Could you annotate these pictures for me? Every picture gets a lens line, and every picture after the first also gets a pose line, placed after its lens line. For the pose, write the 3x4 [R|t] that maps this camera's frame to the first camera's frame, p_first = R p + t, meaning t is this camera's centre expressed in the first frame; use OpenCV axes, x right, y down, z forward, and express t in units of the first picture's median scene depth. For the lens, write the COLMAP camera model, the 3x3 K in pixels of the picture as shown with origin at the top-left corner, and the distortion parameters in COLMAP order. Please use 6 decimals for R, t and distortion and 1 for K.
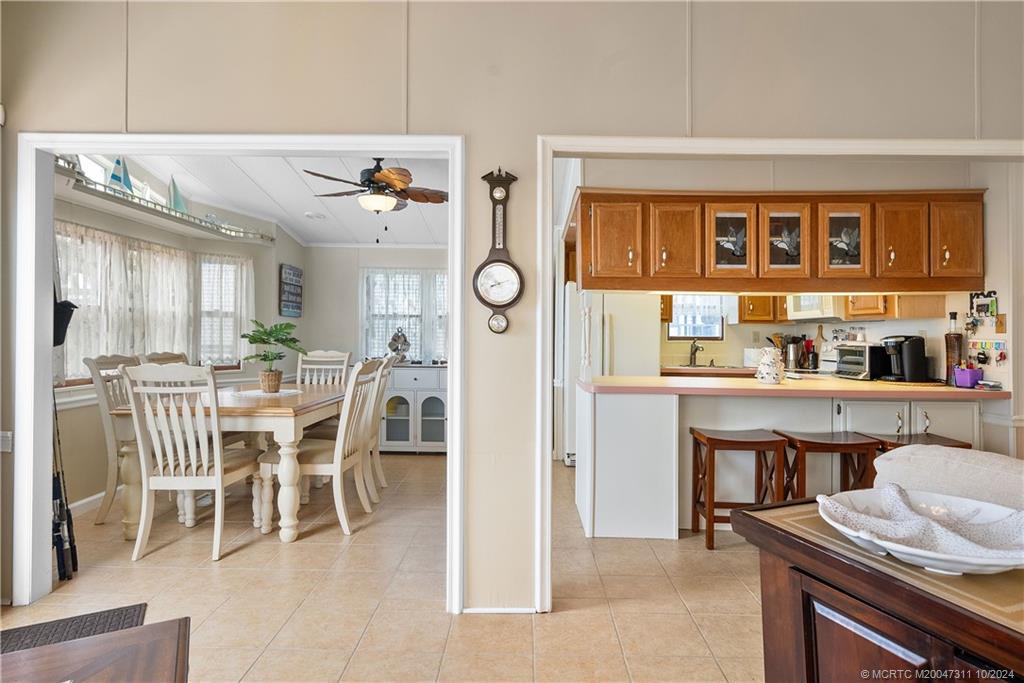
lens RADIAL K [[554.9, 0, 513.5], [0, 554.9, 329.2], [0, 0, 1]] dist [0.004293, 0.001585]
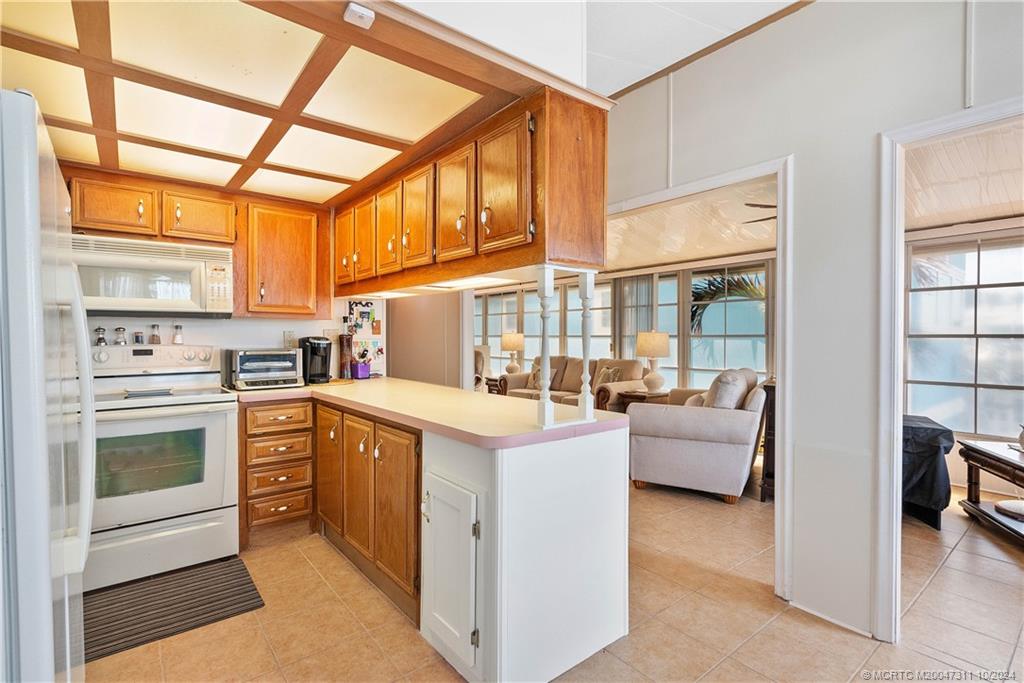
lens RADIAL K [[483.5, 0, 519.8], [0, 483.5, 341.6], [0, 0, 1]] dist [0.000731, 0.000285]
pose [[-0.645544, -0.022863, 0.763381, -0.224682], [-0.016186, 0.999737, 0.016254, -0.000123], [-0.763552, -0.001863, -0.645744, 1.417041]]
